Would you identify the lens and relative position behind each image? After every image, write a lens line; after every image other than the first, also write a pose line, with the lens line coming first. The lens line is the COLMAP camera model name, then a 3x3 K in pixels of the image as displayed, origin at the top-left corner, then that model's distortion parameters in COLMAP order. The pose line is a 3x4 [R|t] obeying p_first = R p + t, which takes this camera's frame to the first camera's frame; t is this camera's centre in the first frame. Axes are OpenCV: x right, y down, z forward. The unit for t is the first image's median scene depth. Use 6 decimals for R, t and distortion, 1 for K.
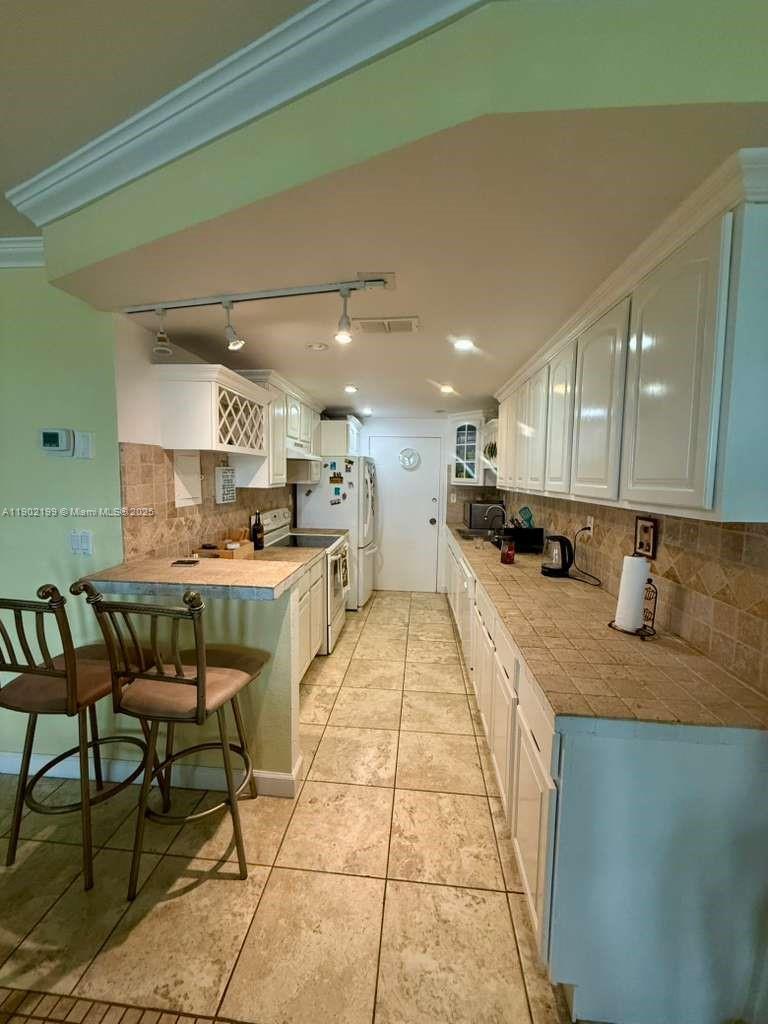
lens RADIAL K [[405.4, 0, 384.0], [0, 405.4, 512.0], [0, 0, 1]] dist [0.015085, 0.000313]
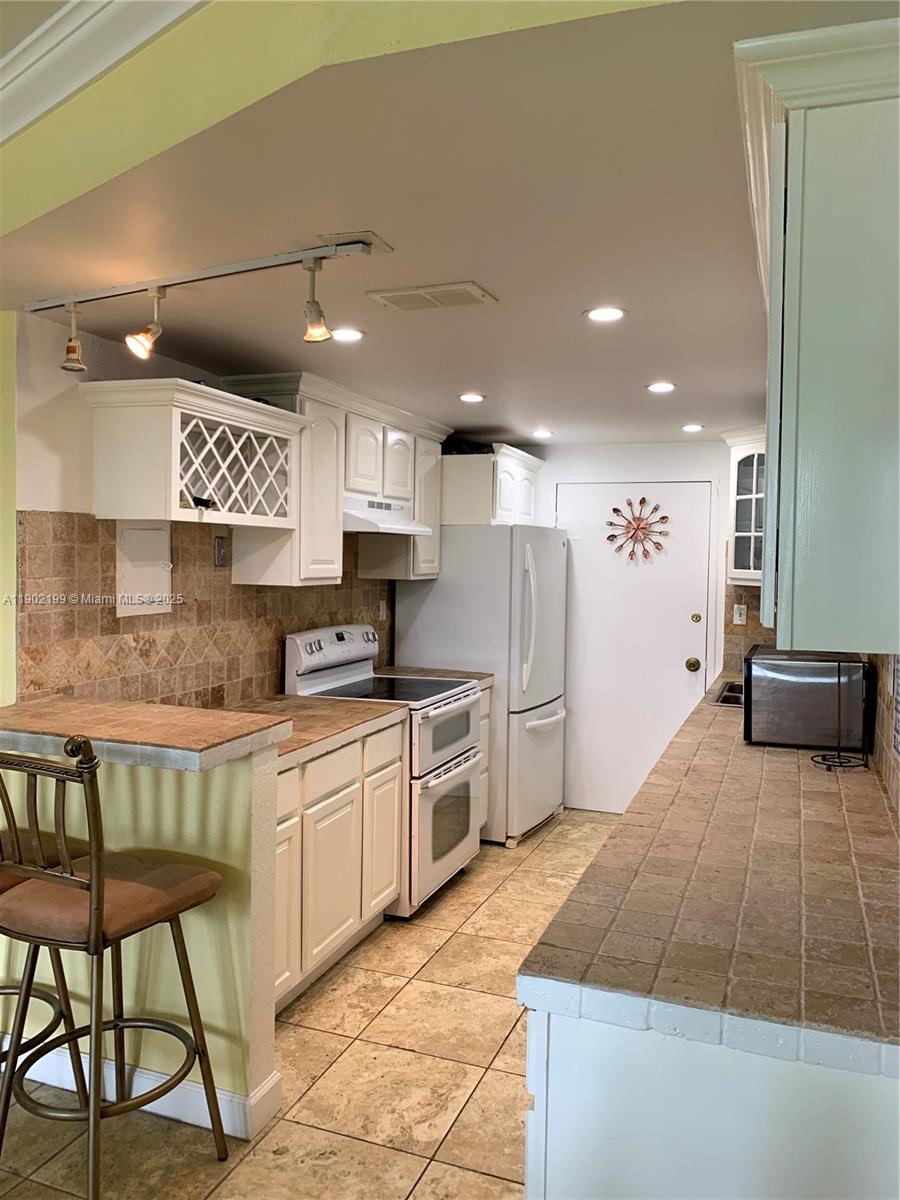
lens RADIAL K [[908.3, 0, 450.0], [0, 908.3, 600.0], [0, 0, 1]] dist [0.045212, -0.026788]
pose [[0.963933, 0.016234, -0.265649, 0.310531], [-0.029524, 0.998500, -0.046110, 0.011122], [0.264502, 0.052290, 0.962966, -0.150654]]
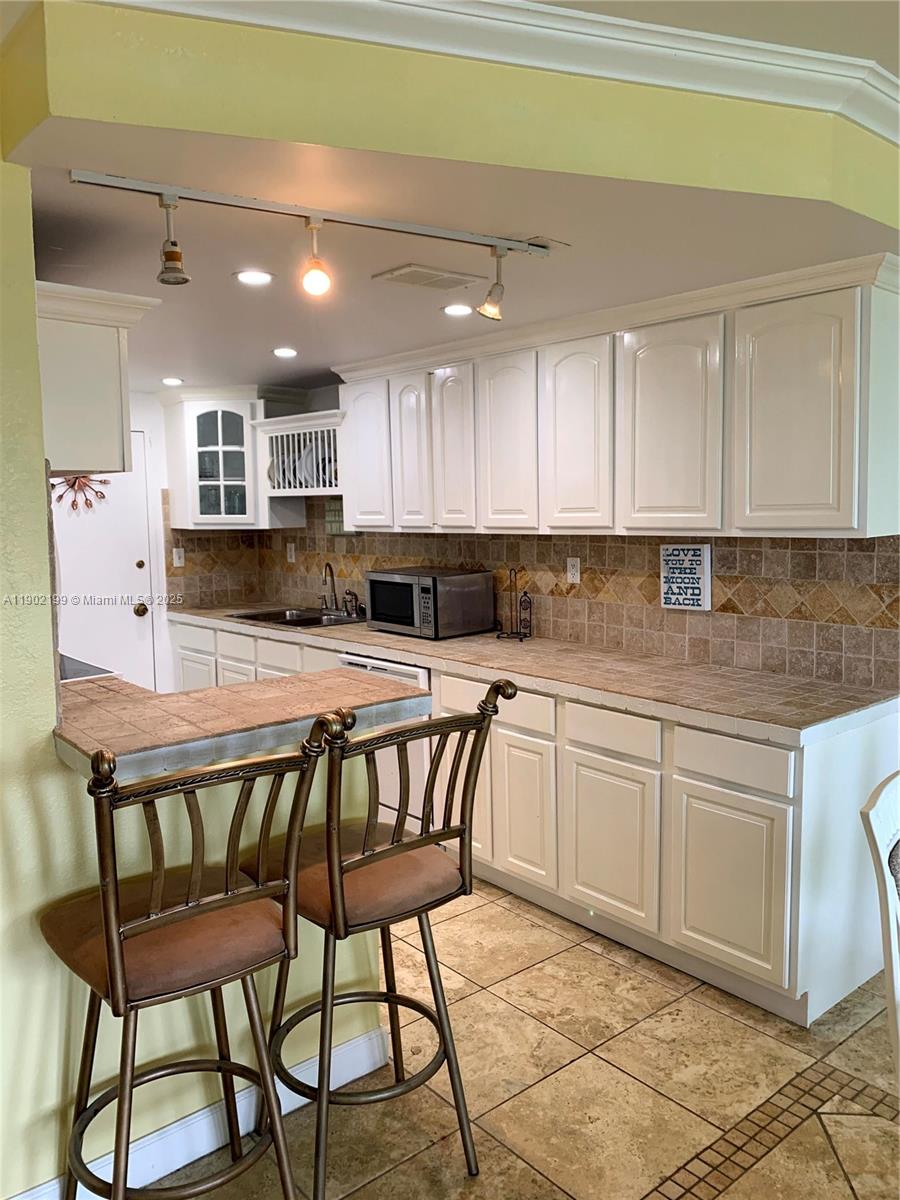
lens RADIAL K [[910.5, 0, 450.5], [0, 910.5, 595.4], [0, 0, 1]] dist [0.042197, -0.001085]
pose [[0.703447, -0.097830, 0.703983, -0.872548], [0.093895, 0.994592, 0.044392, -0.018623], [-0.704519, 0.034873, 0.708828, -0.024459]]
